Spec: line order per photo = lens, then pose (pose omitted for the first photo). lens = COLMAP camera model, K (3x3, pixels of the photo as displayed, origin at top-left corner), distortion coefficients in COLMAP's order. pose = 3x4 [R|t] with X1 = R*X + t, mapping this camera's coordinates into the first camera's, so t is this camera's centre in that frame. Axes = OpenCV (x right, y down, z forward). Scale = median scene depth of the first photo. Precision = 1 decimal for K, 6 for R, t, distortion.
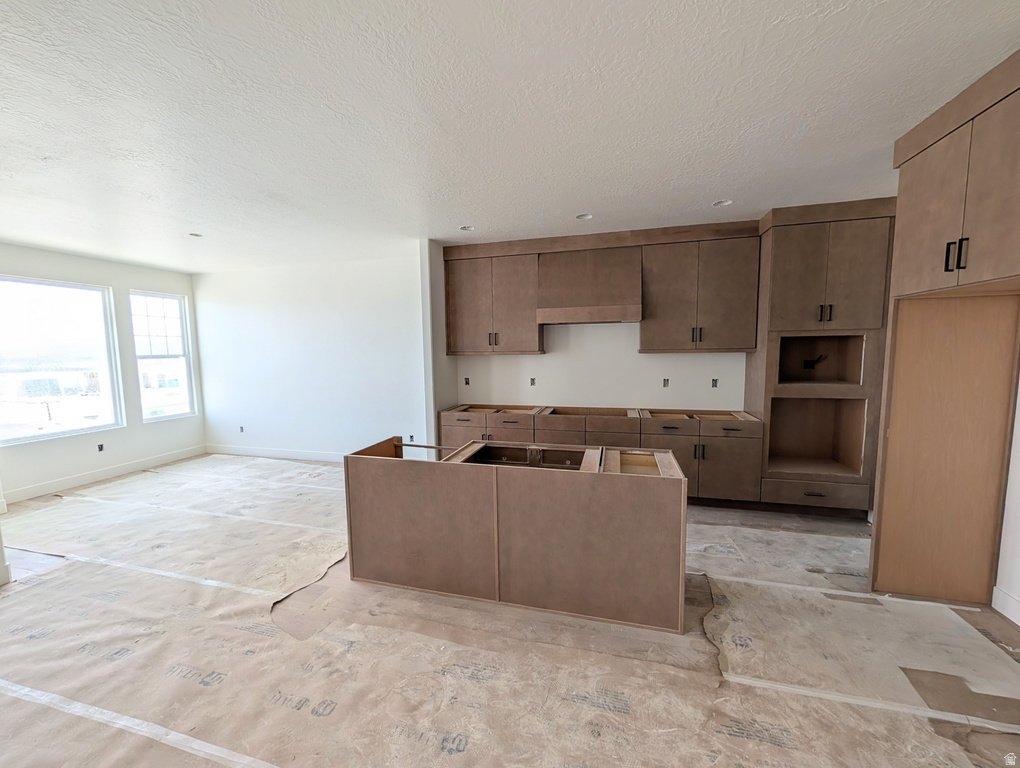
lens RADIAL K [[388.5, 0, 520.9], [0, 388.5, 385.3], [0, 0, 1]] dist [0.000632, 0.000275]
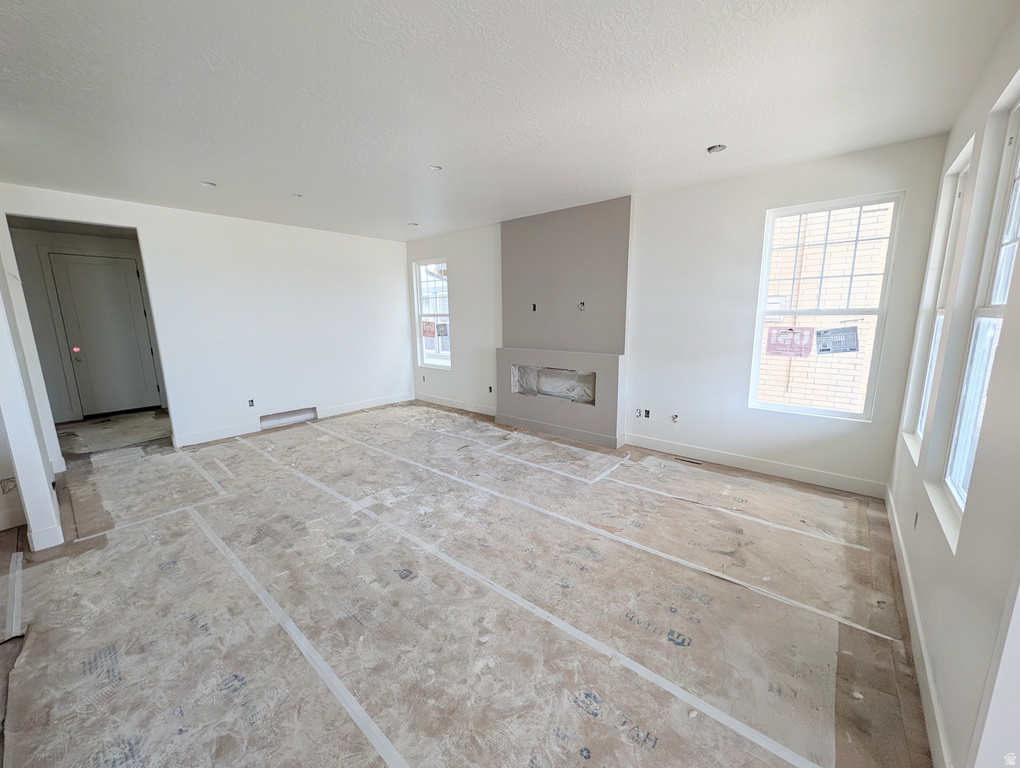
lens RADIAL K [[392.8, 0, 512.8], [0, 392.8, 385.2], [0, 0, 1]] dist [0.000670, 0.000087]
pose [[-0.901364, -0.054403, 0.429632, -0.562036], [0.061876, 0.965720, 0.252102, -0.036983], [-0.428619, 0.253820, -0.867099, 0.616031]]
